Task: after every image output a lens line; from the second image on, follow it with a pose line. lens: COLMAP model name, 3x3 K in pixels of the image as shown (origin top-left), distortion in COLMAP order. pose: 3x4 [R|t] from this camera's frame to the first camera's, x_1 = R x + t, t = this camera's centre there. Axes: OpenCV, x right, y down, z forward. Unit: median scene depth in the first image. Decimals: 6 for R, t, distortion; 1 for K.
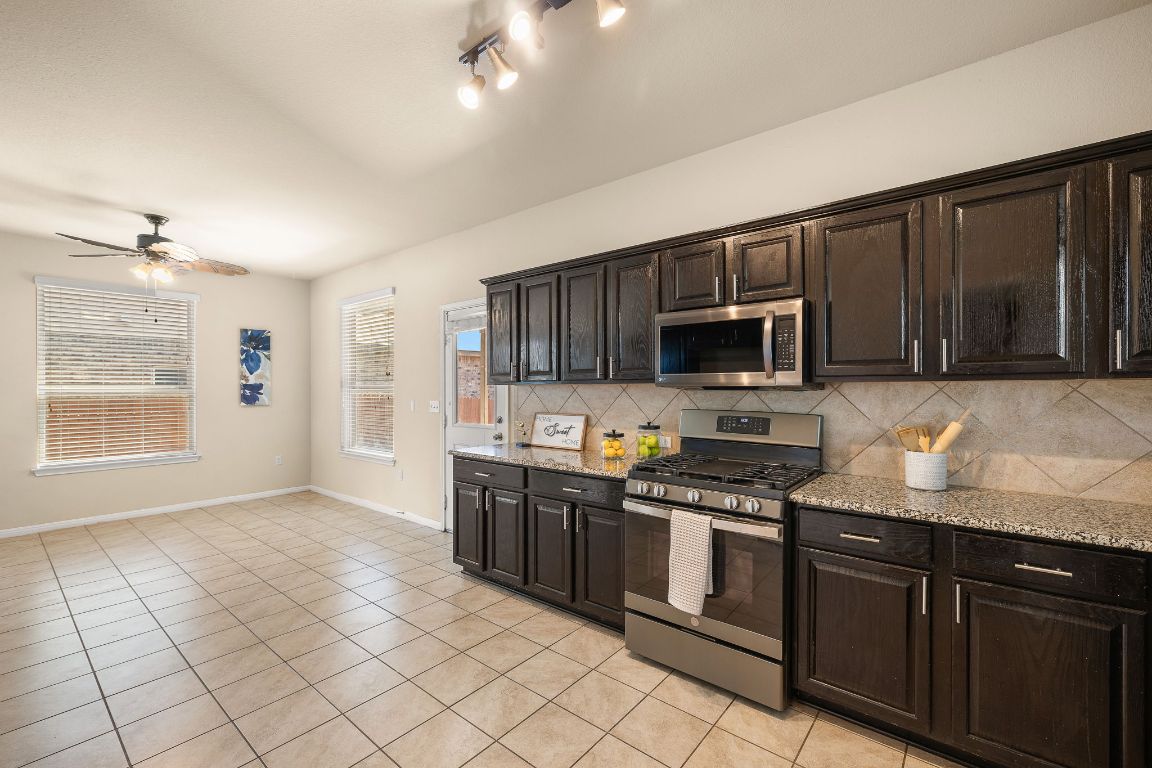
lens RADIAL K [[491.2, 0, 576.0], [0, 491.2, 384.0], [0, 0, 1]] dist [0.001754, 0.000132]
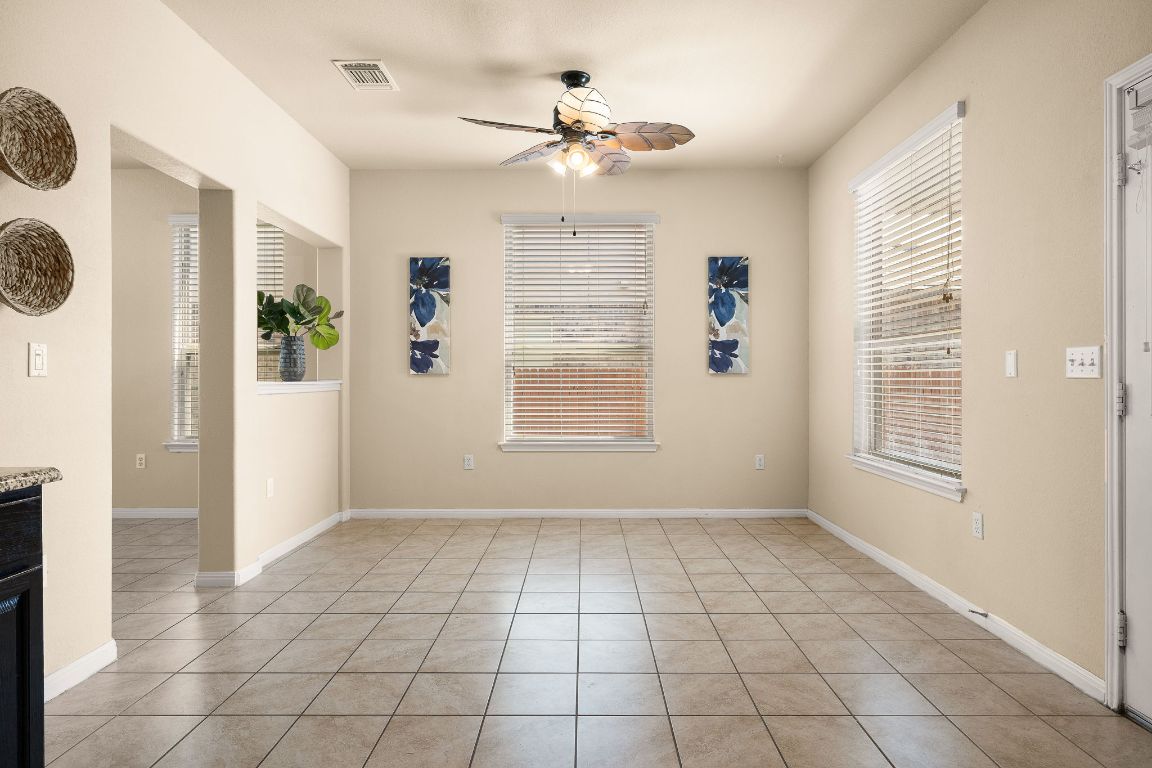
lens RADIAL K [[658.4, 0, 578.3], [0, 658.4, 379.1], [0, 0, 1]] dist [-0.000913, 0.000205]
pose [[0.640939, 0.006624, -0.767564, -0.116142], [0.003767, 0.999924, 0.011774, 0.040182], [0.767583, -0.010437, 0.640865, 0.300536]]
